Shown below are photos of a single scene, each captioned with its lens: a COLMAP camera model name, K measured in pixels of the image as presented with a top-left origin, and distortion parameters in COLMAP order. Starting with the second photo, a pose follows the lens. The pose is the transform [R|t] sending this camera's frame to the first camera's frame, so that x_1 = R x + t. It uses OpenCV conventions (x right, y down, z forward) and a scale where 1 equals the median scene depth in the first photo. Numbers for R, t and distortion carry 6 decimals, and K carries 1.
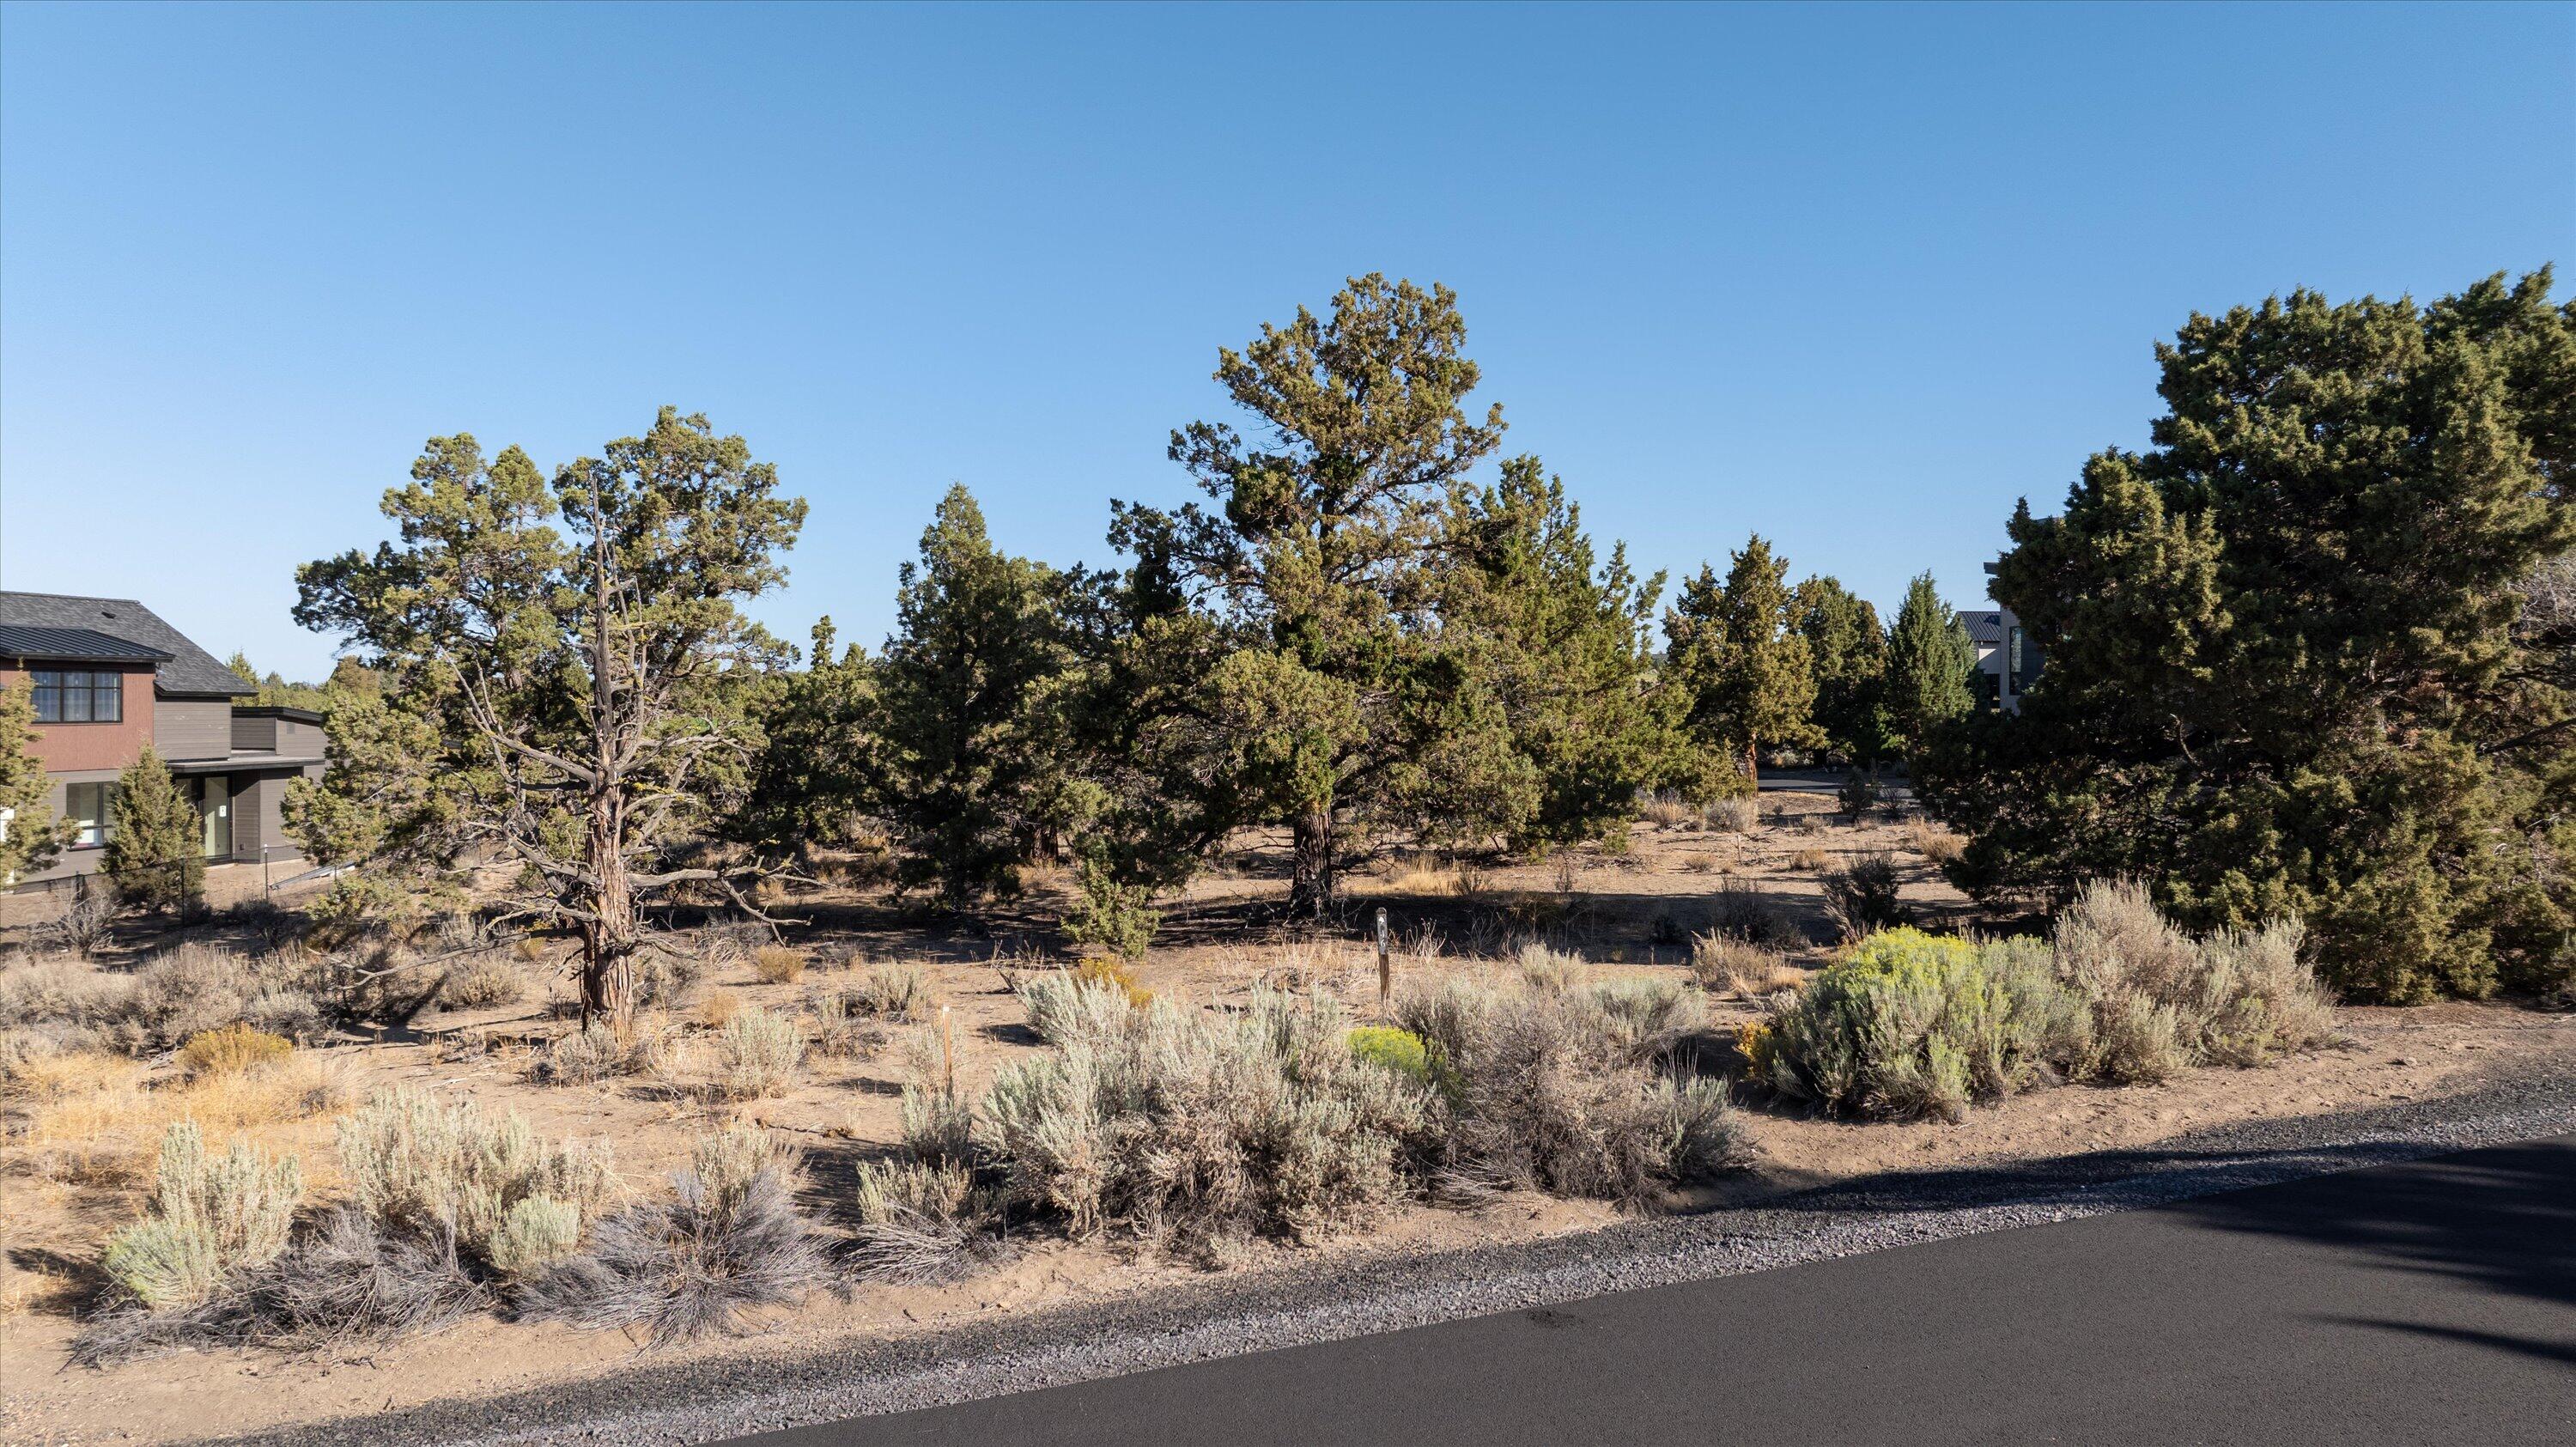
lens RADIAL K [[1821.9, 0, 1290.9], [0, 1821.9, 721.8], [0, 0, 1]] dist [-0.036555, 0.027709]
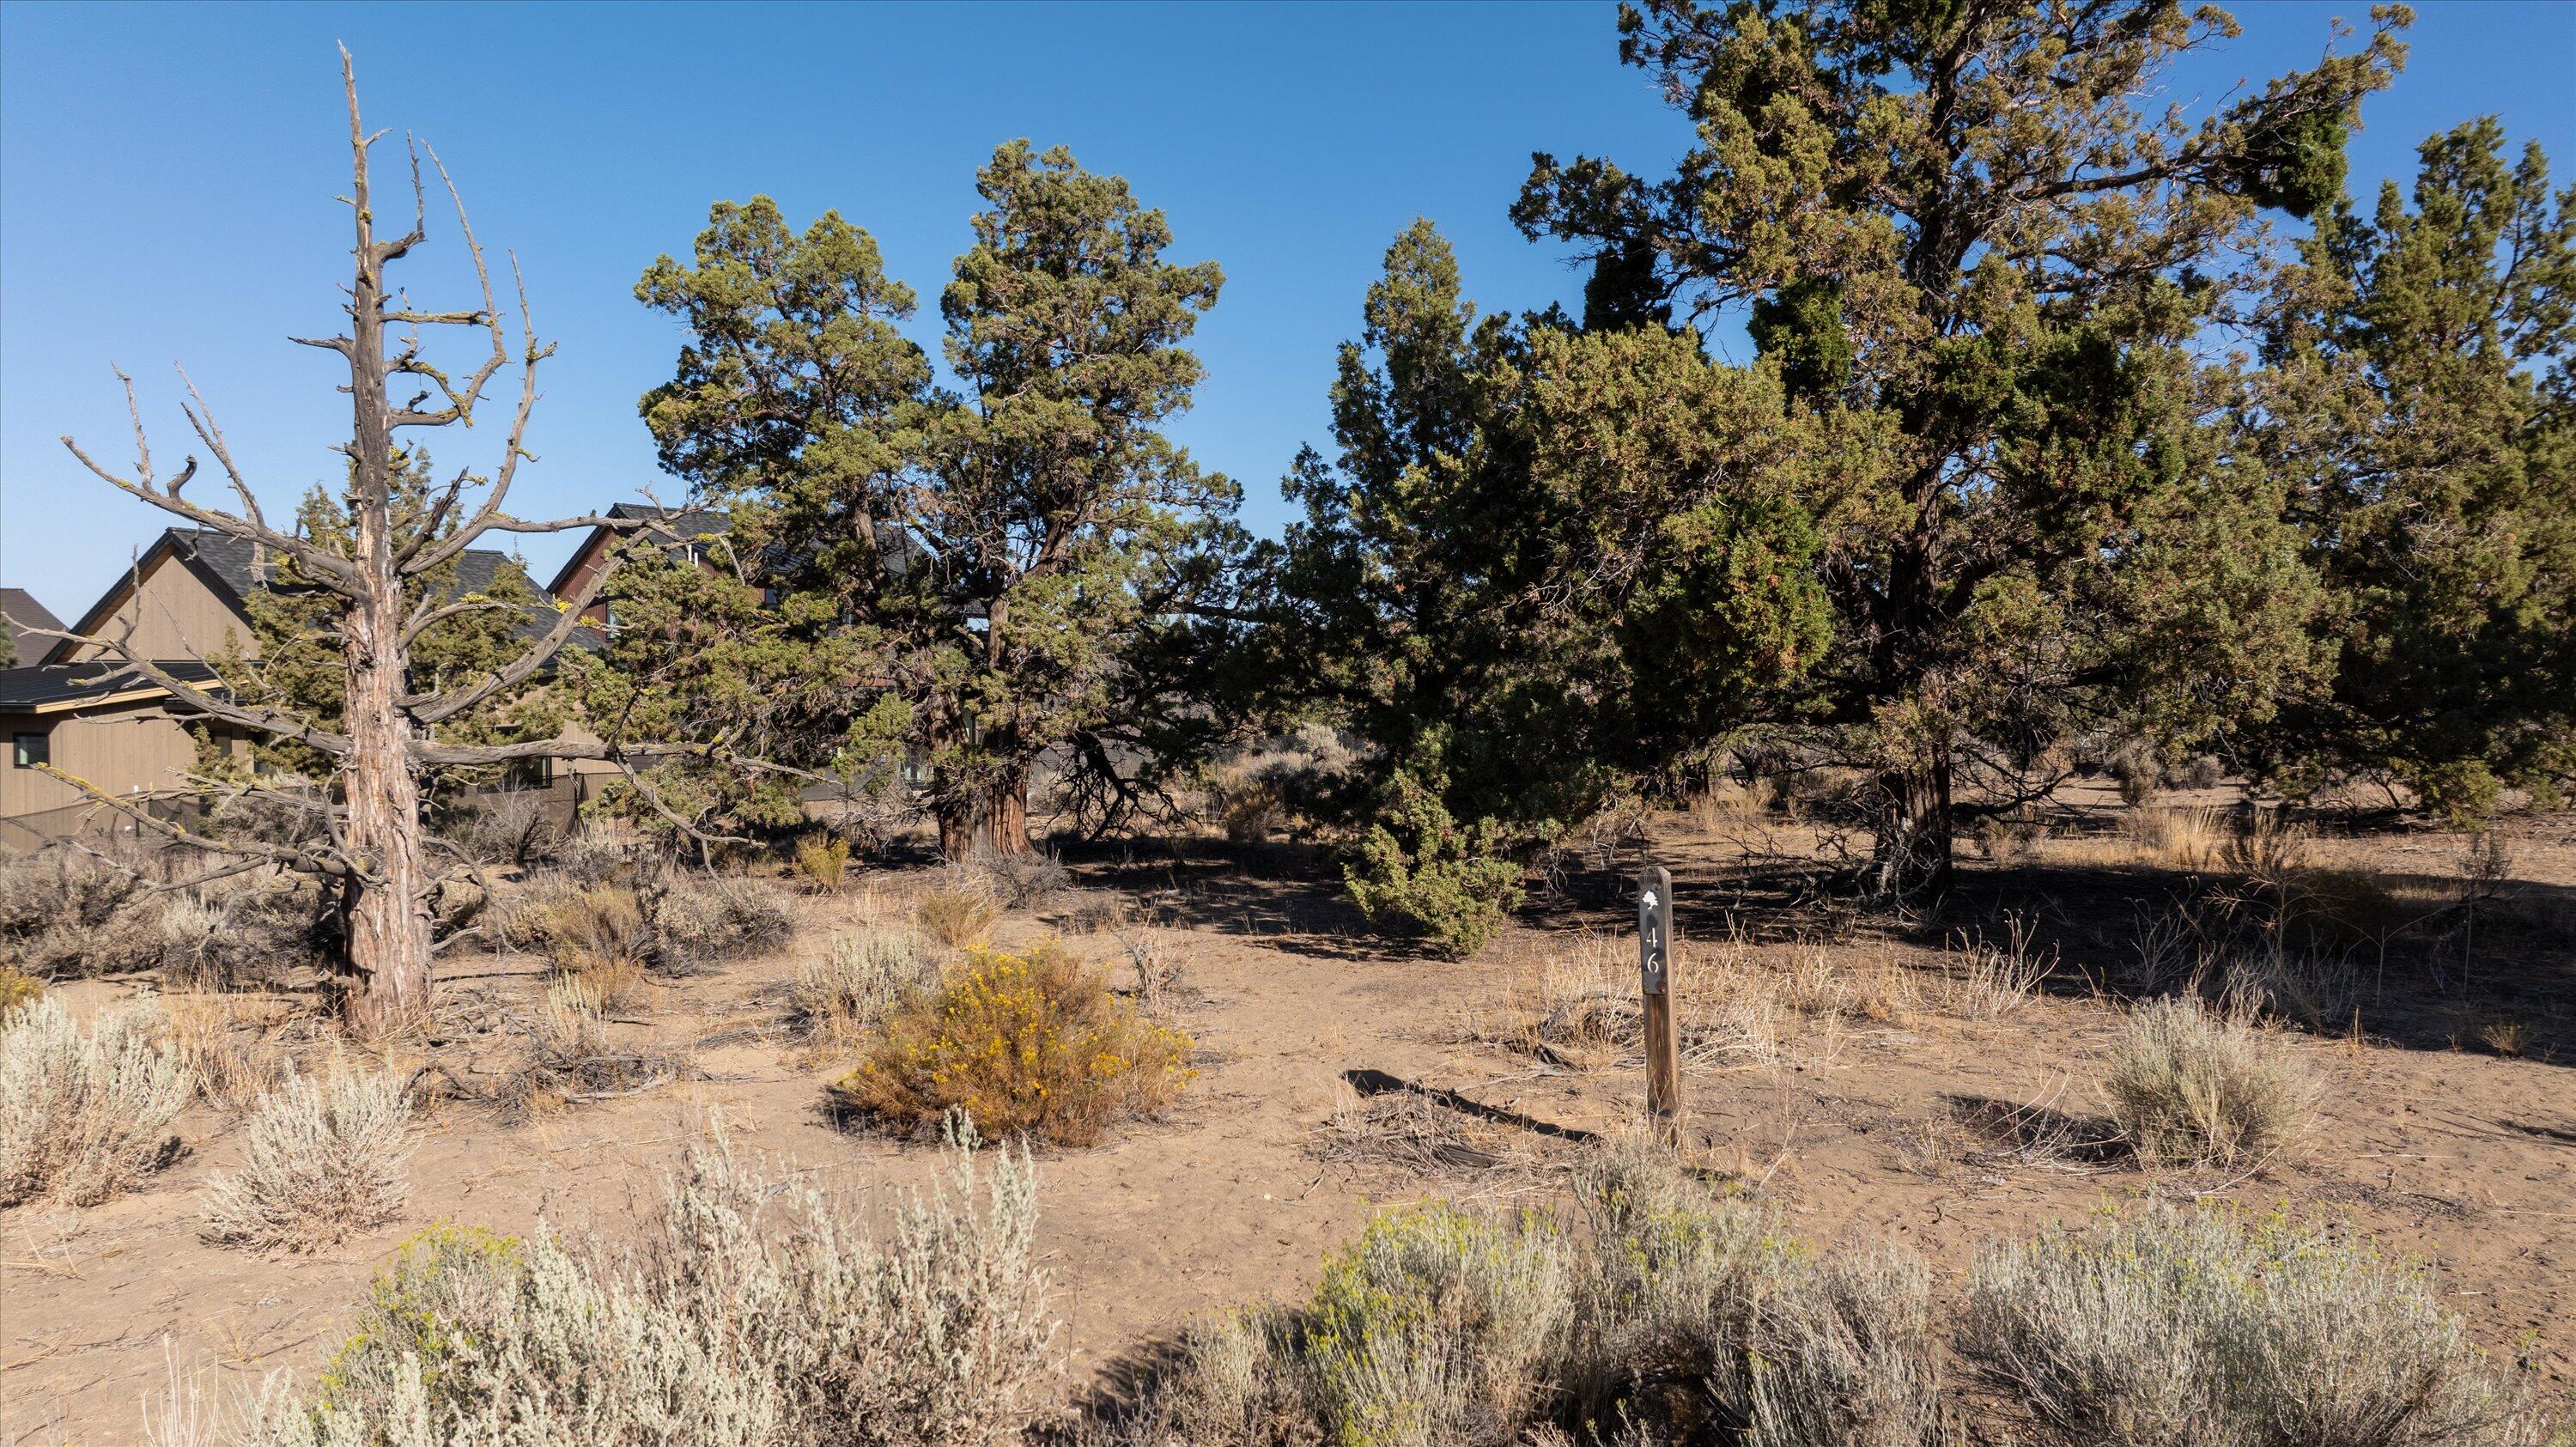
lens RADIAL K [[1821.9, 0, 1280.4], [0, 1821.9, 726.5], [0, 0, 1]] dist [-0.036555, 0.027709]
pose [[0.873955, 0.014392, -0.485794, 0.105939], [-0.004199, 0.999748, 0.022066, 0.043565], [0.485989, -0.017245, 0.873795, 0.420380]]
